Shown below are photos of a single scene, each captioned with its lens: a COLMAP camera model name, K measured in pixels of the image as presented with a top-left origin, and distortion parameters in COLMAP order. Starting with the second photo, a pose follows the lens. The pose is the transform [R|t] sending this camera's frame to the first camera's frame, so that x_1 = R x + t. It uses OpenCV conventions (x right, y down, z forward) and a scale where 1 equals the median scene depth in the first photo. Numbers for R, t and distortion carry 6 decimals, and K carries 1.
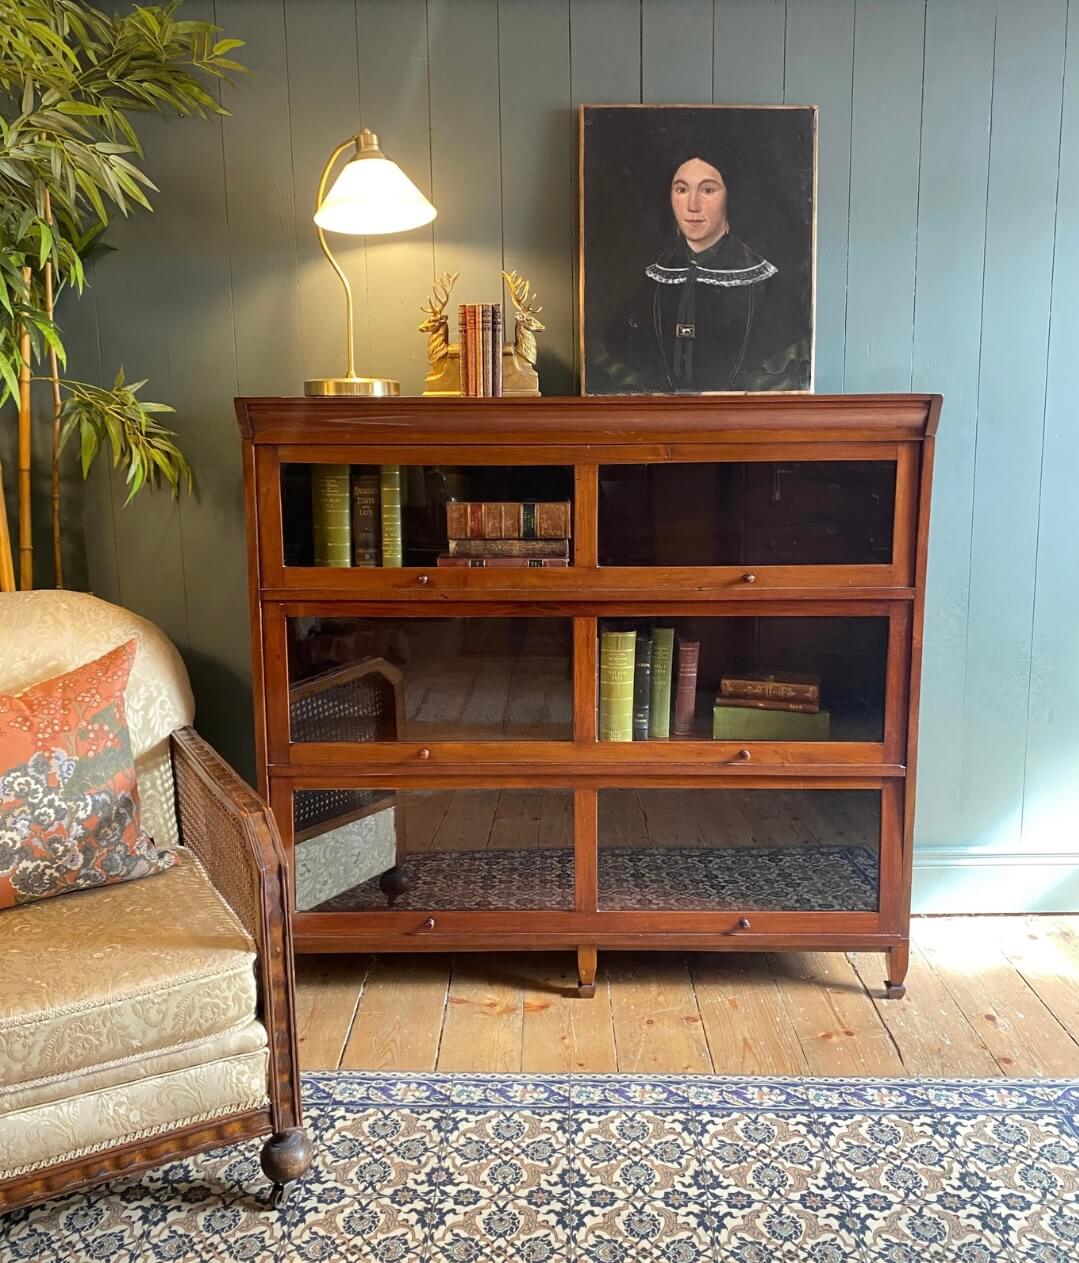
lens RADIAL K [[992.2, 0, 525.0], [0, 992.2, 598.4], [0, 0, 1]] dist [0.005286, -0.007660]
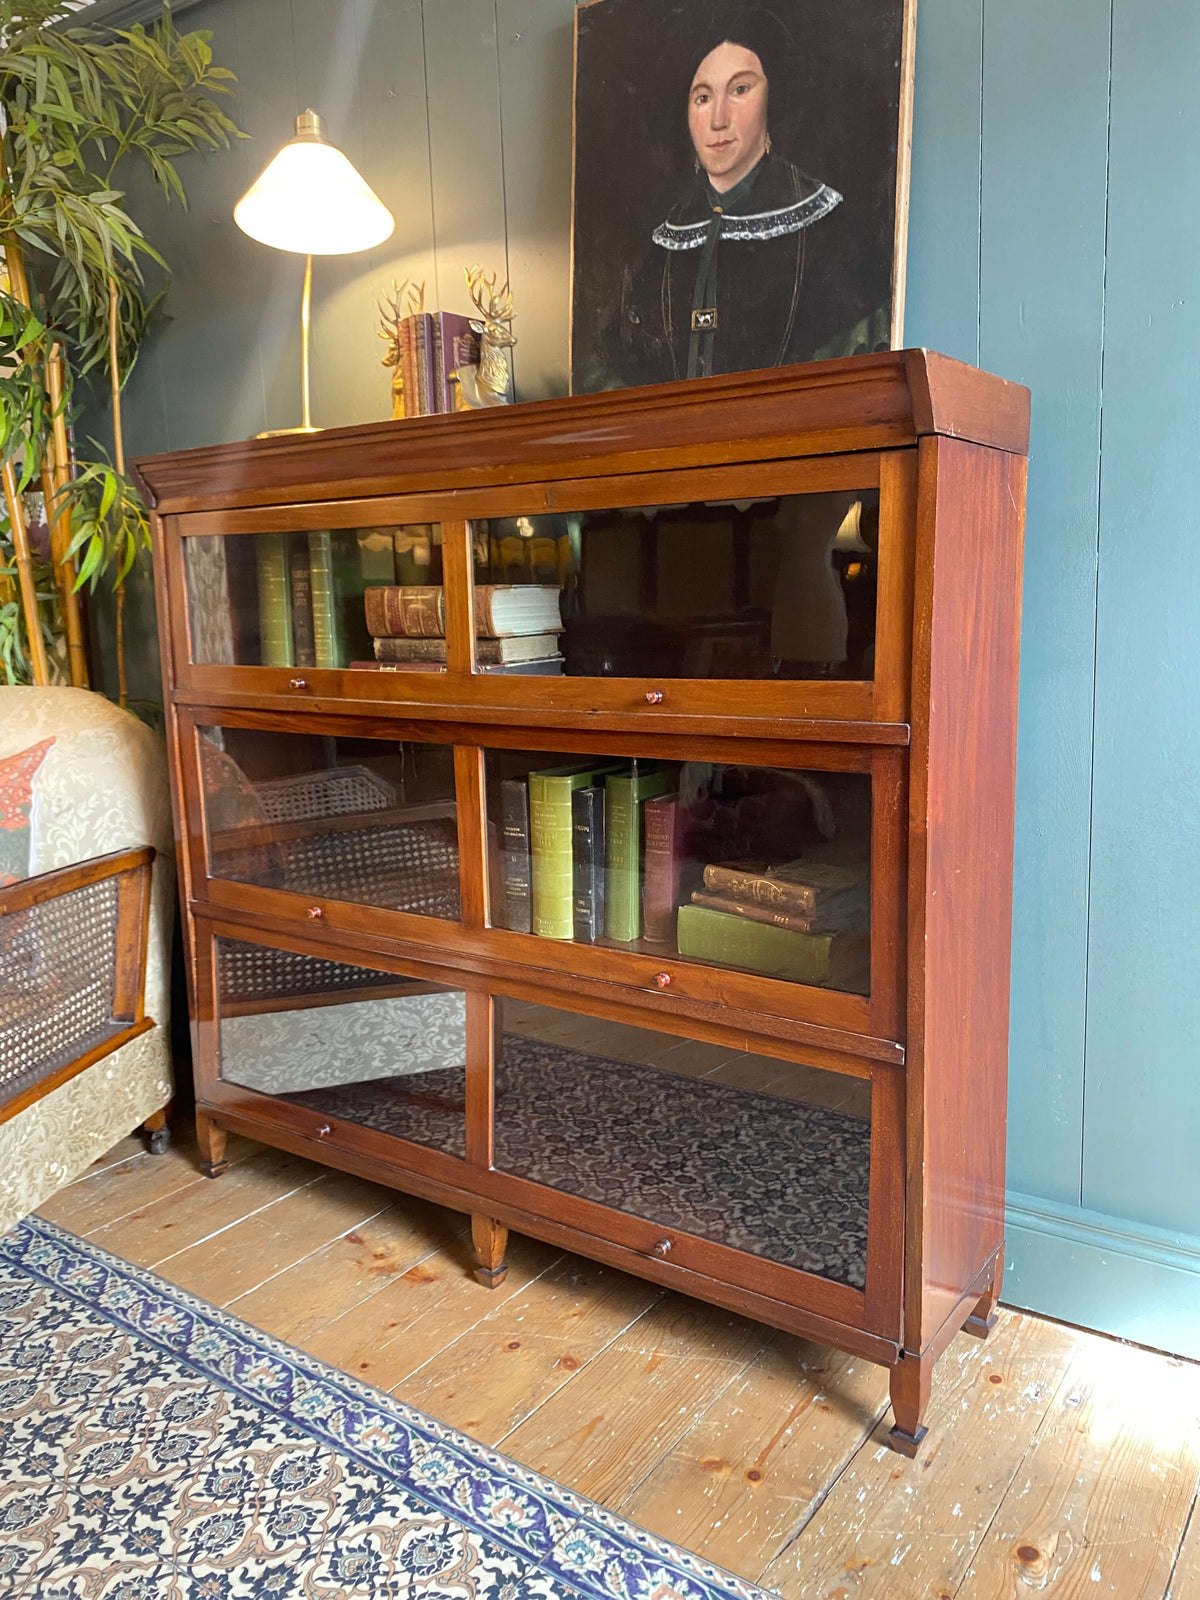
lens RADIAL K [[1133.4, 0, 666.4], [0, 1133.4, 804.1], [0, 0, 1]] dist [-0.008463, 0.002800]
pose [[0.849530, 0.084633, -0.520707, 0.560274], [-0.078273, 0.996344, 0.034237, 0.020636], [0.521701, 0.011672, 0.853048, 0.370600]]
